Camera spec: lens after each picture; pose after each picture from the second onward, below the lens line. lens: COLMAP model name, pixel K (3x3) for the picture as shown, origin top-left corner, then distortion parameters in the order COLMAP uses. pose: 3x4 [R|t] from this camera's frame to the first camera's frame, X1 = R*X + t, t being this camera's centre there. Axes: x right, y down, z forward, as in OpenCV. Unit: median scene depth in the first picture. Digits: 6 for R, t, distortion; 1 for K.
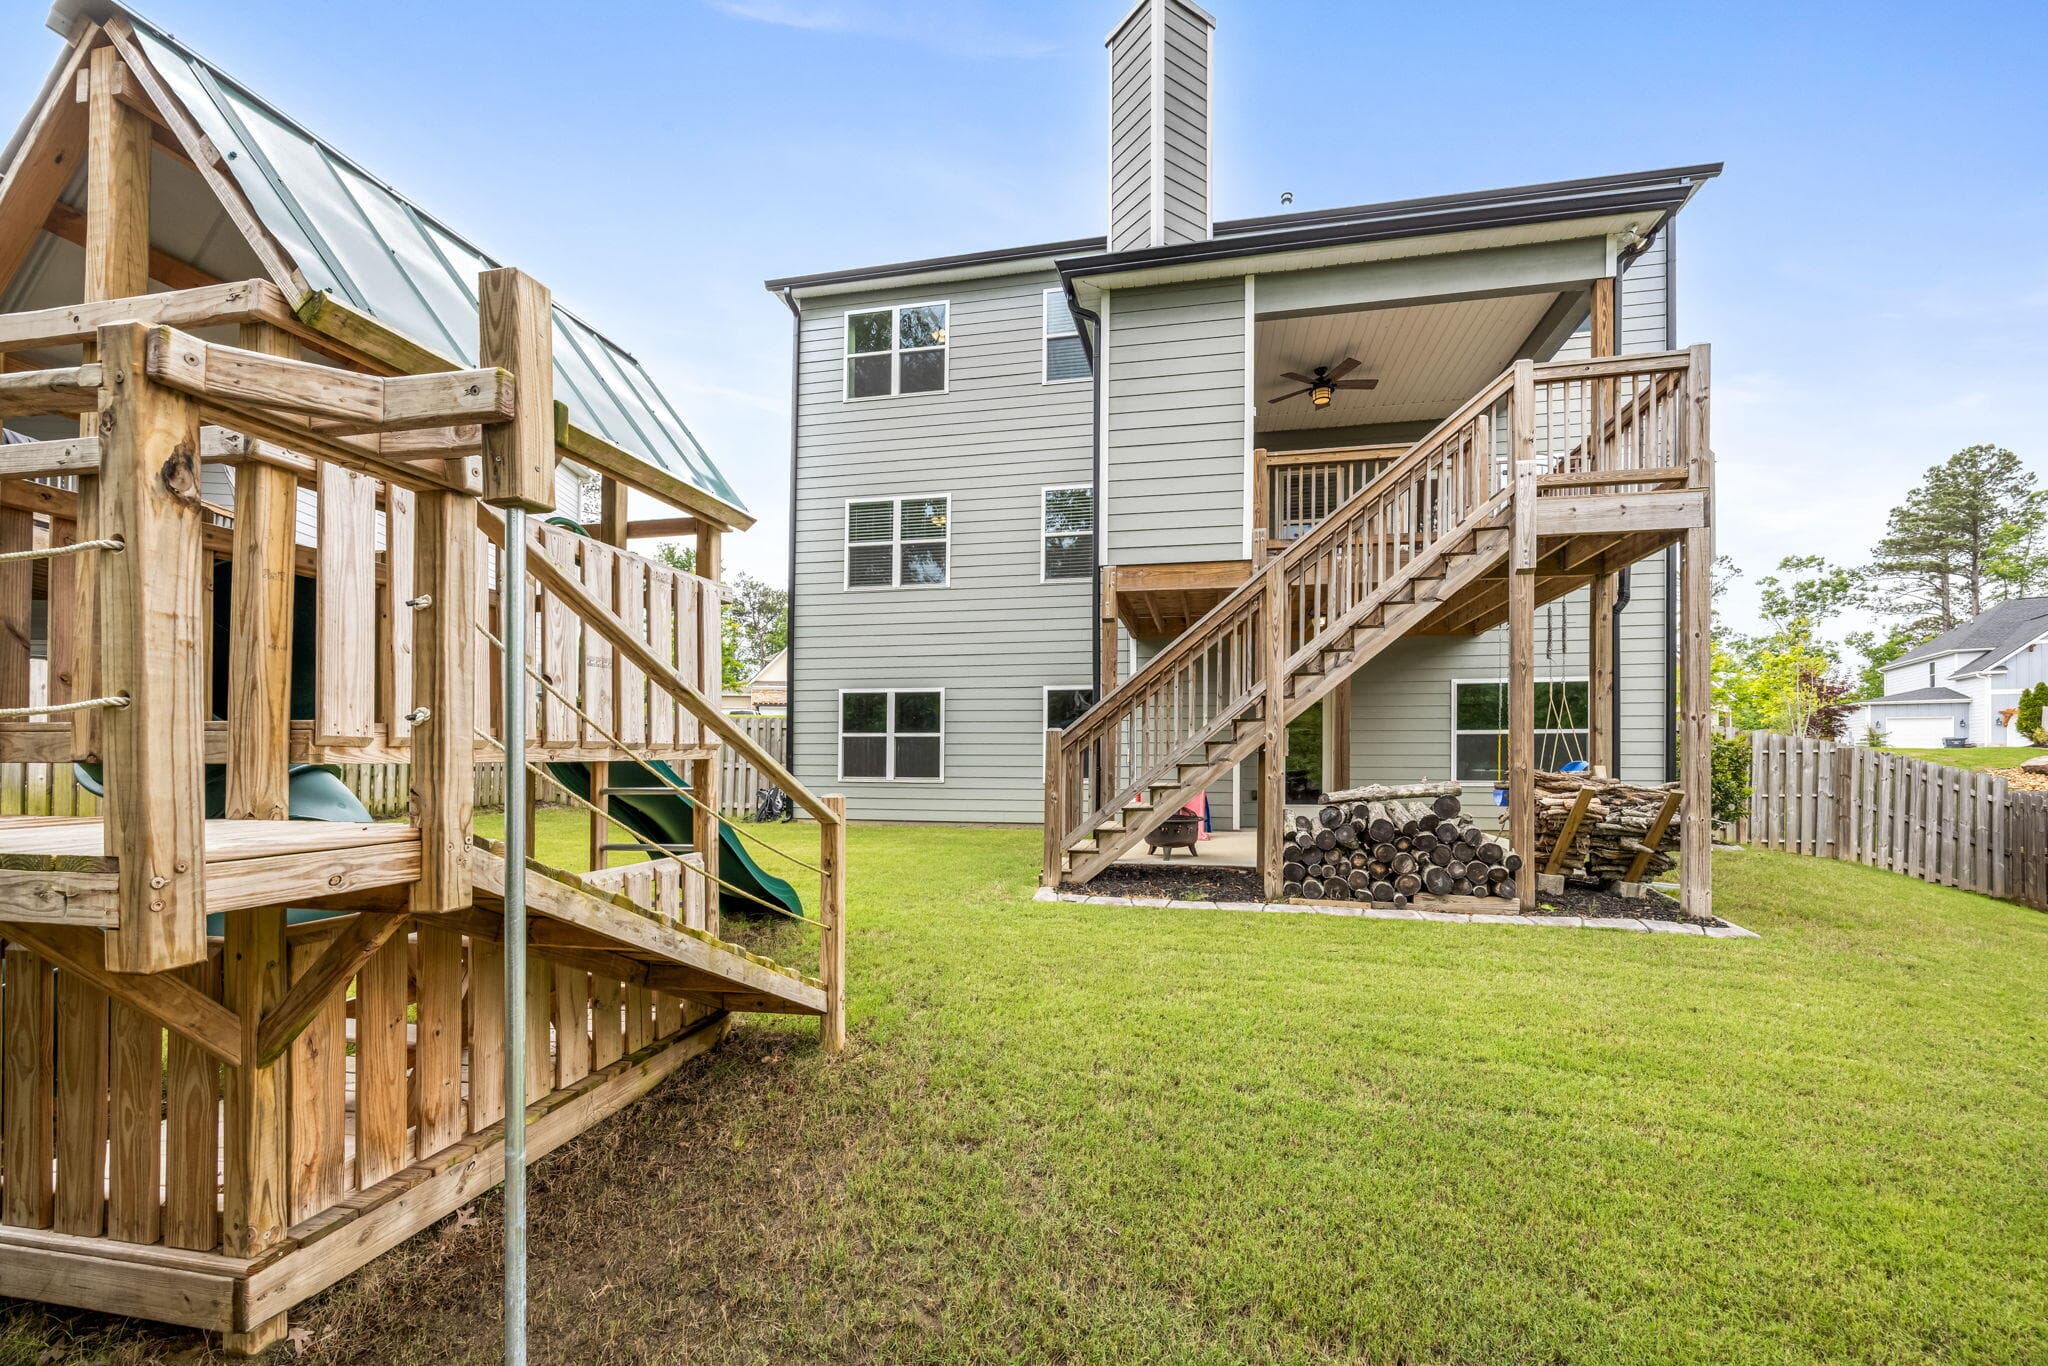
lens RADIAL K [[813.8, 0, 1047.4], [0, 813.8, 756.3], [0, 0, 1]] dist [0.003000, 0.000505]
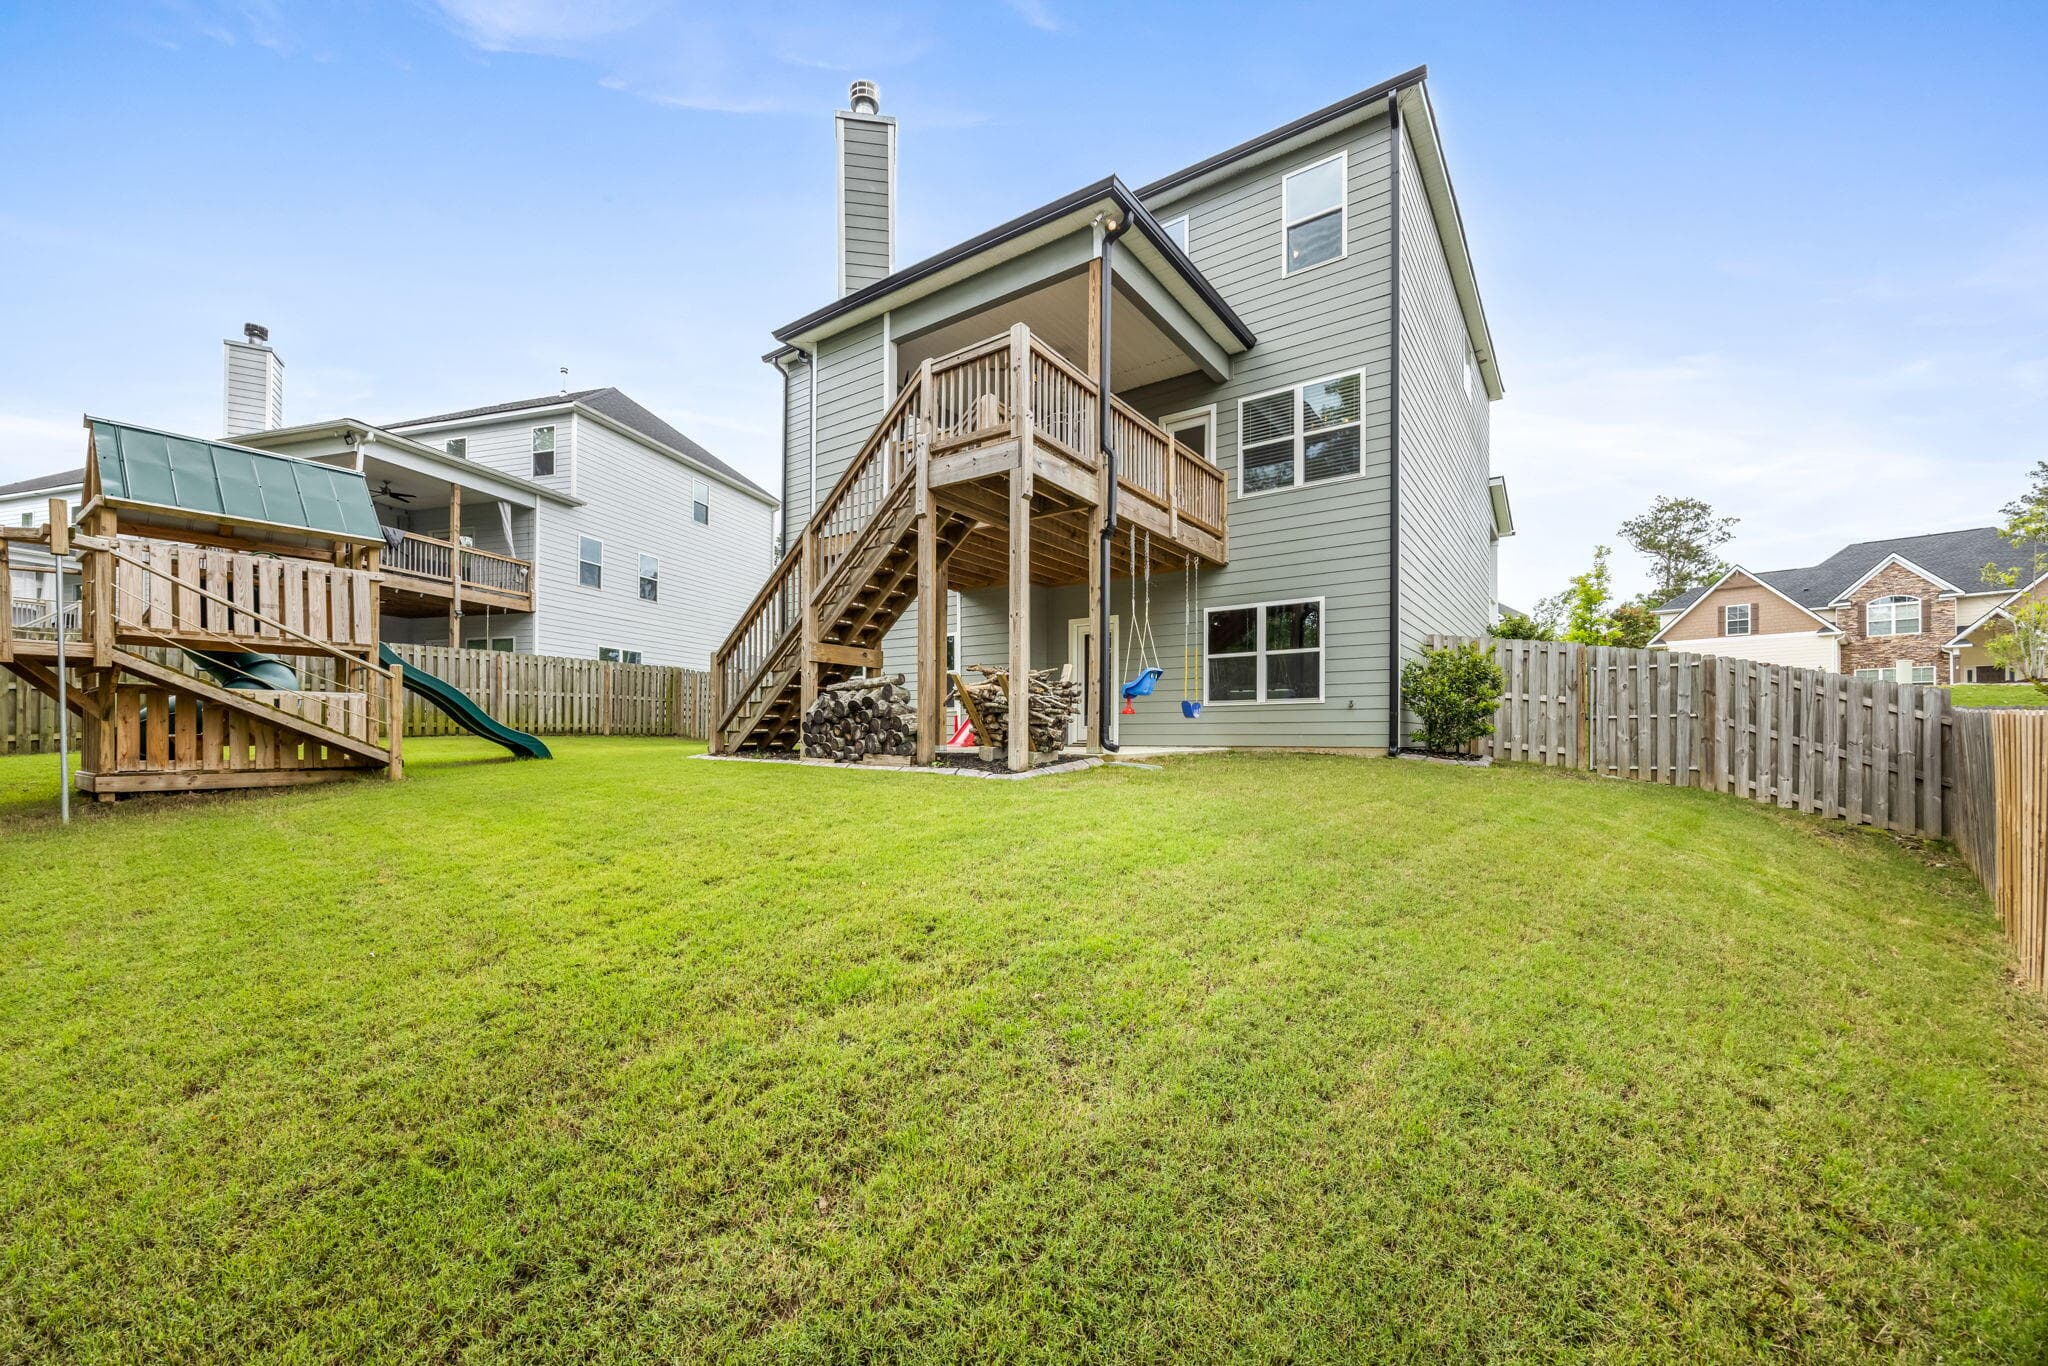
lens RADIAL K [[813.8, 0, 1016.4], [0, 813.8, 741.1], [0, 0, 1]] dist [0.003000, 0.000505]
pose [[0.906834, 0.003824, -0.421470, 0.686808], [-0.002435, 0.999990, 0.003834, 0.075569], [0.421481, -0.002451, 0.906834, -0.088649]]
